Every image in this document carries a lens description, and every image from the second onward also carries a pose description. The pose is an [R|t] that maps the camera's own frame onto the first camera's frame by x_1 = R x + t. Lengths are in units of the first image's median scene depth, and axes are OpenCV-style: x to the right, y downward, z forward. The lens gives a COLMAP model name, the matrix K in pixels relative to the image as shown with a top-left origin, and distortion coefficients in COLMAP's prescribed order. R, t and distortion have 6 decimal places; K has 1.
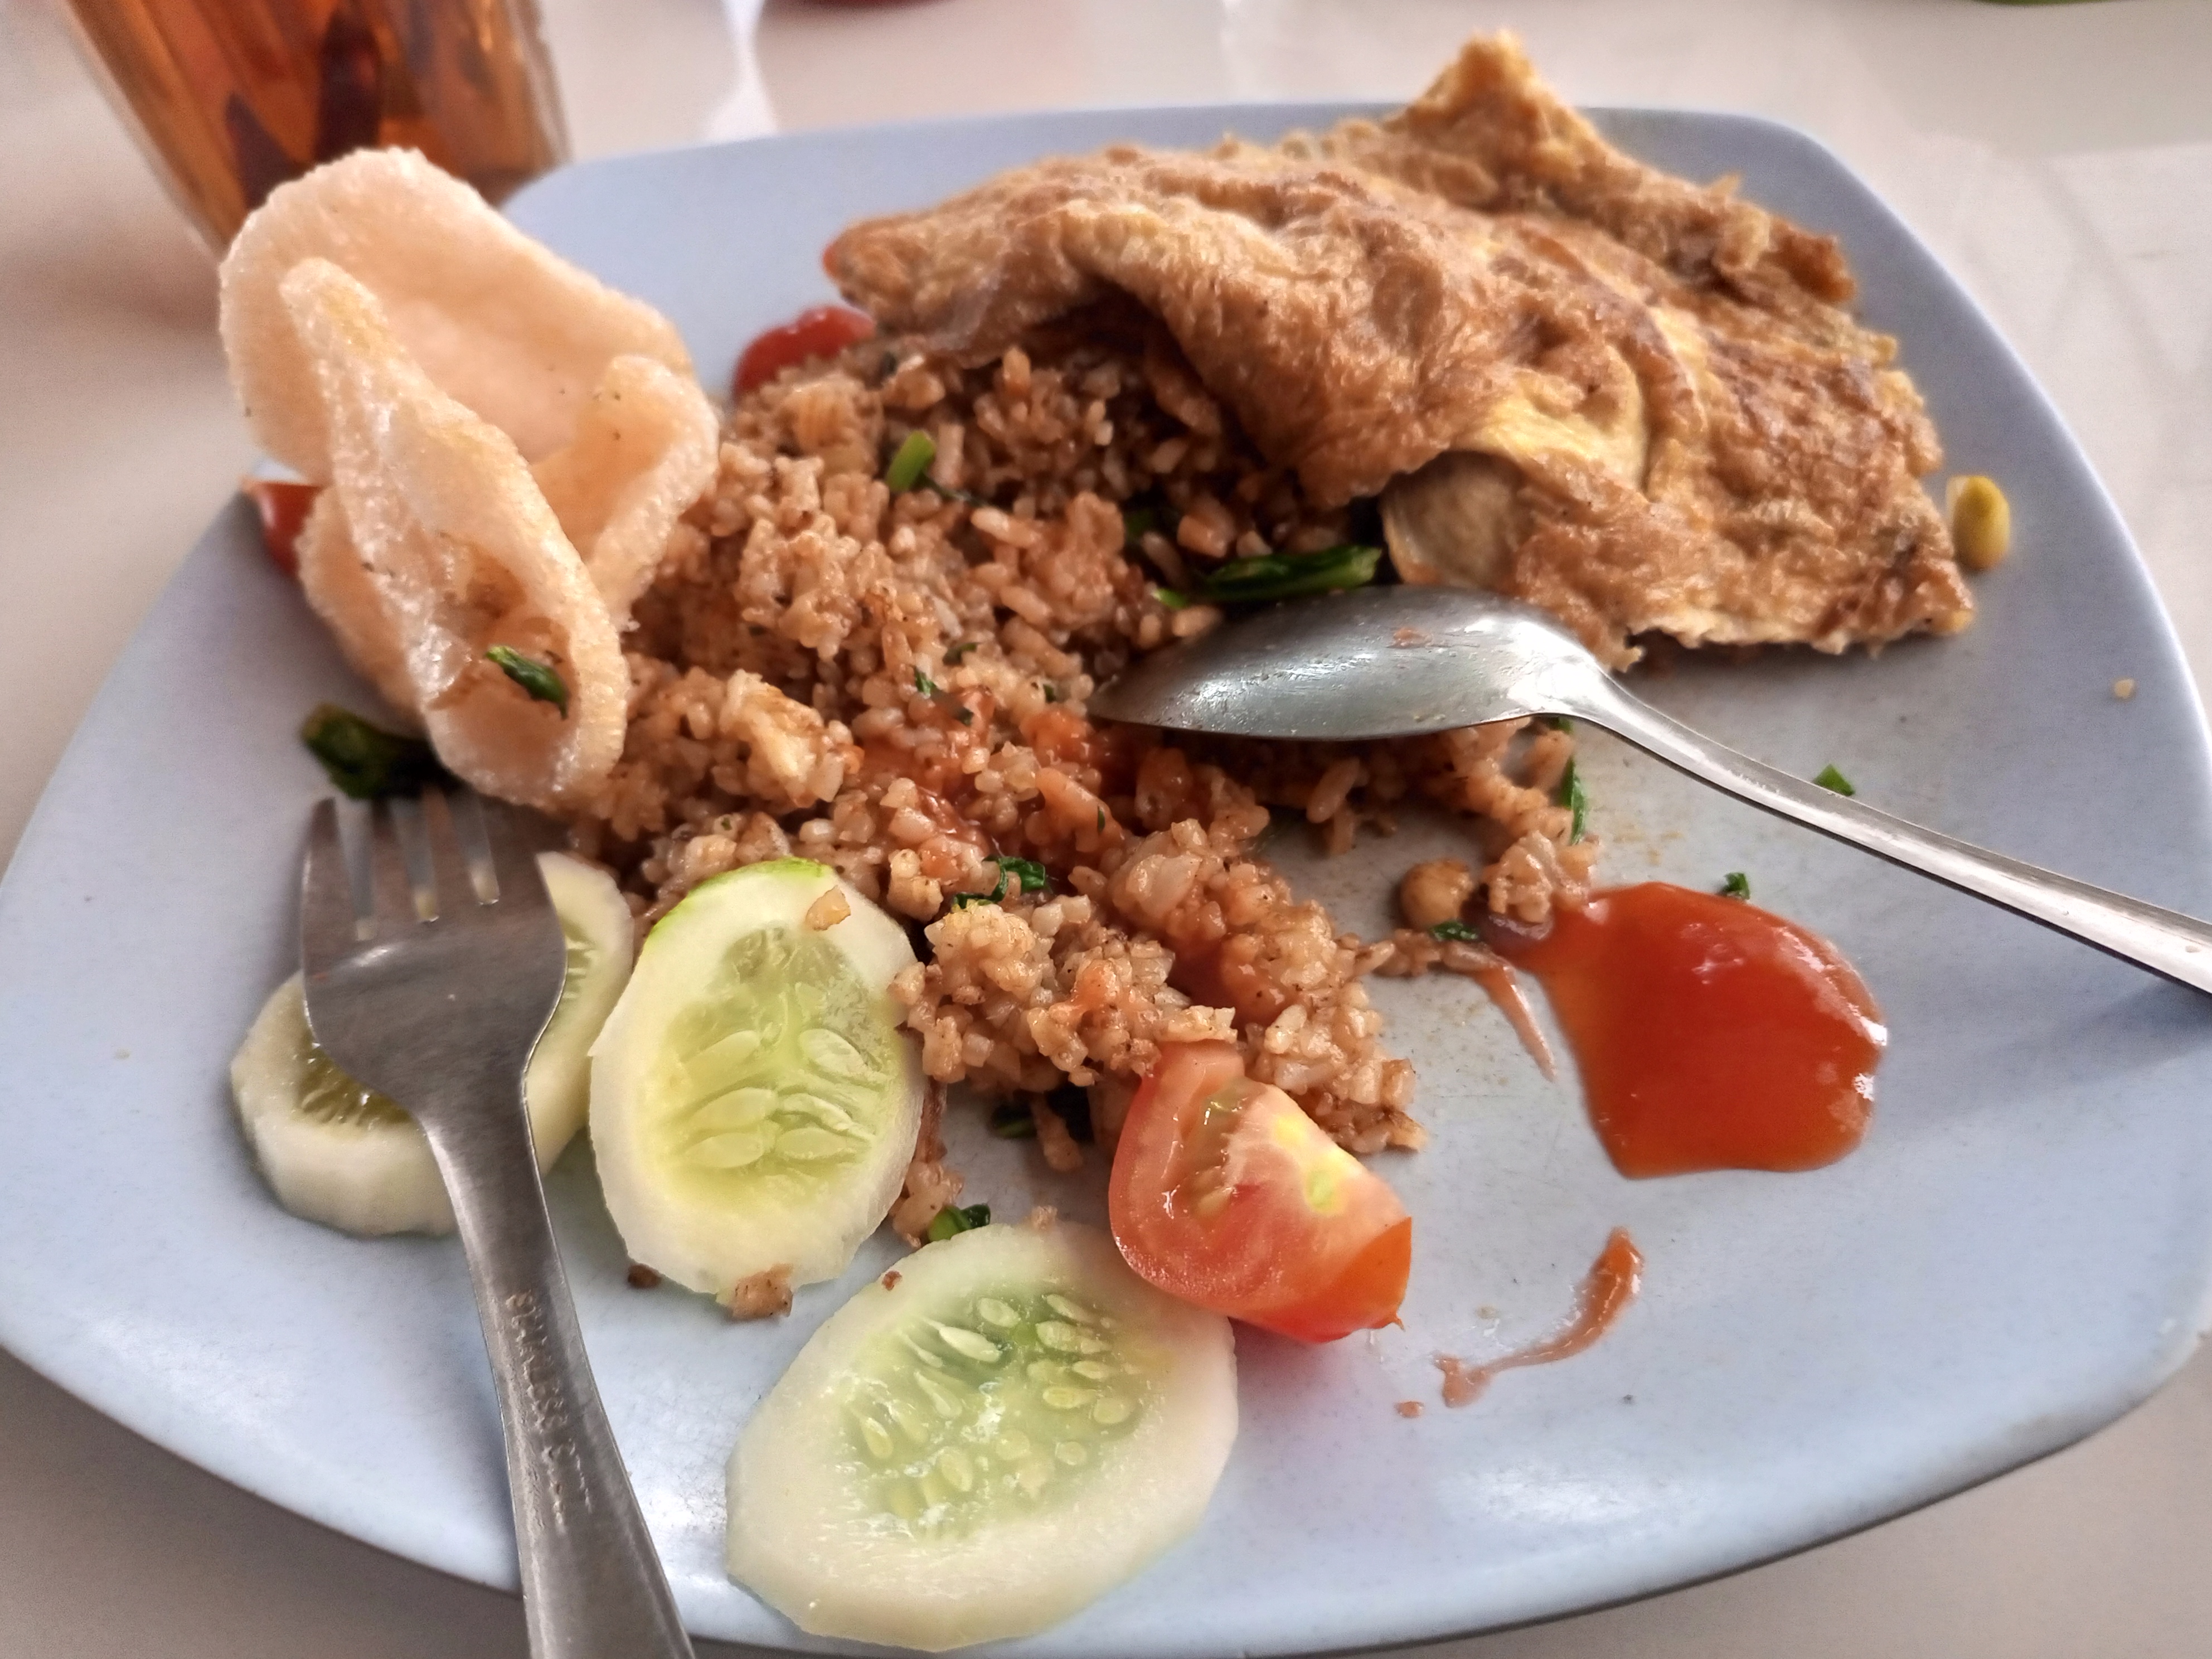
lens RADIAL K [[1774.4, 0, 1106.0], [0, 1774.4, 829.5], [0, 0, 1]] dist [-0.001566, 0.004033]
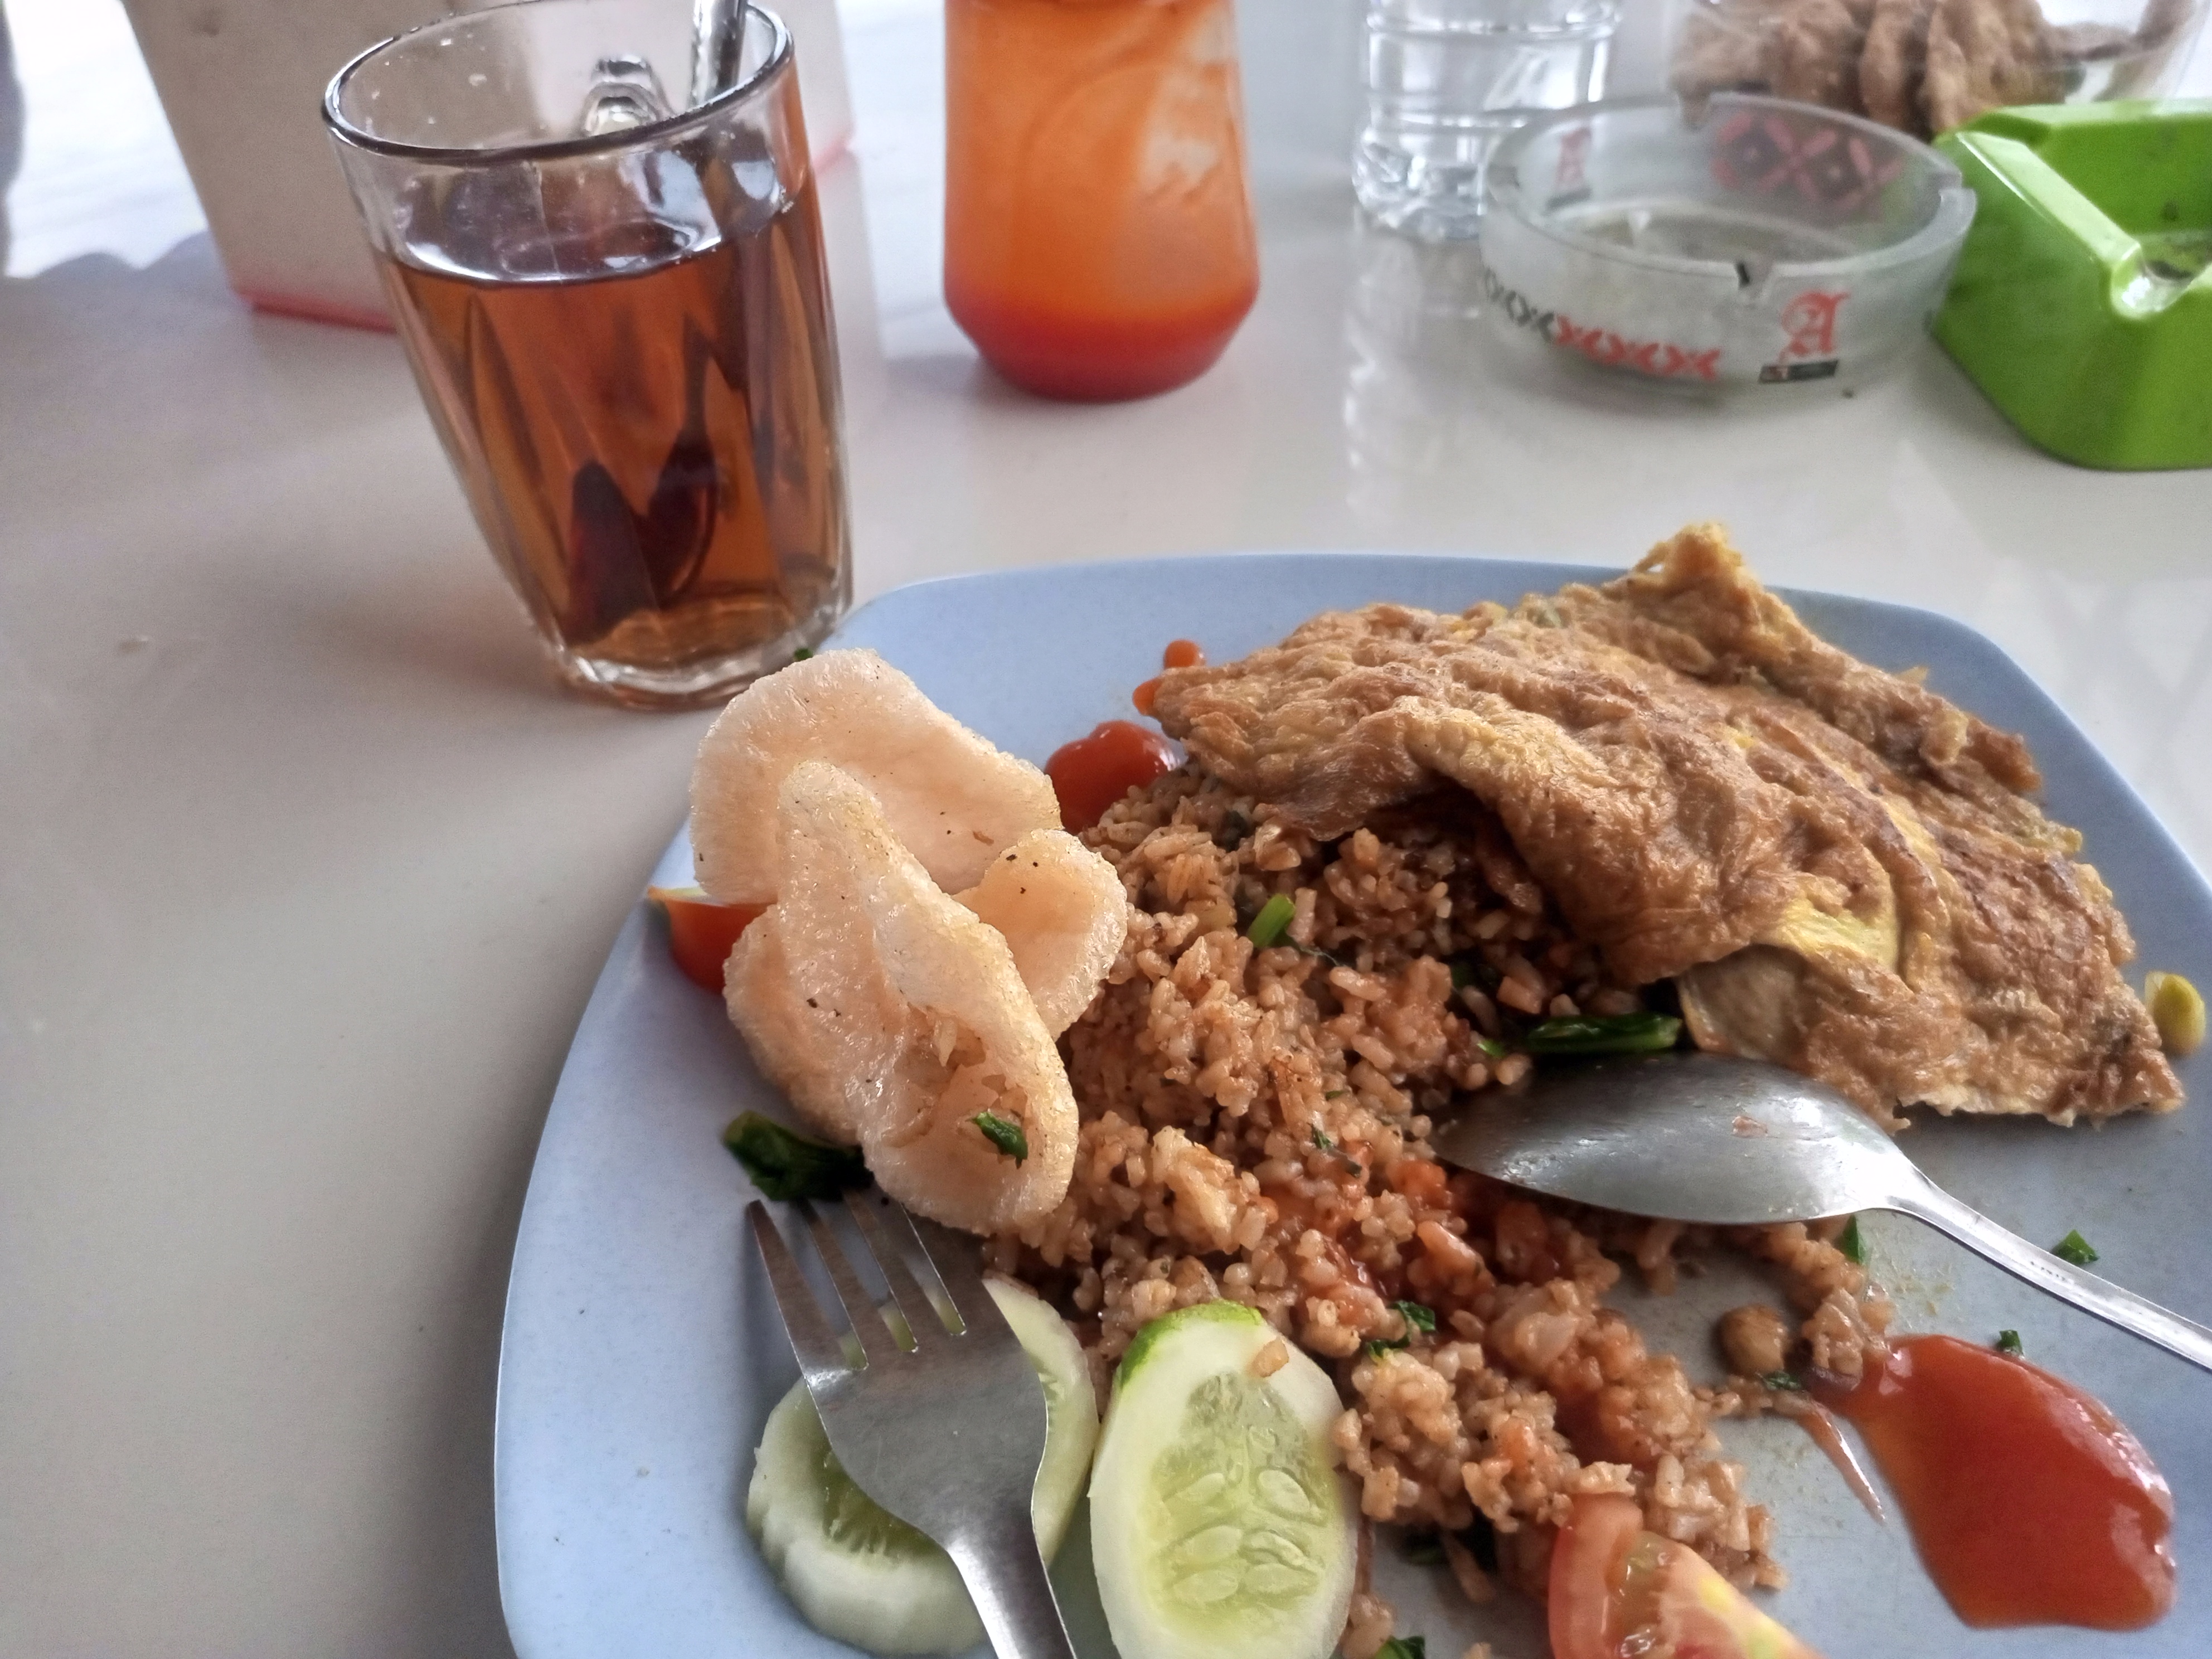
lens RADIAL K [[1733.0, 0, 1106.0], [0, 1733.0, 829.5], [0, 0, 1]] dist [0.058303, -0.115822]
pose [[0.998284, 0.038877, 0.043789, -0.287400], [-0.034668, 0.995053, -0.093103, -0.166395], [-0.047192, 0.091425, 0.994693, -0.144184]]
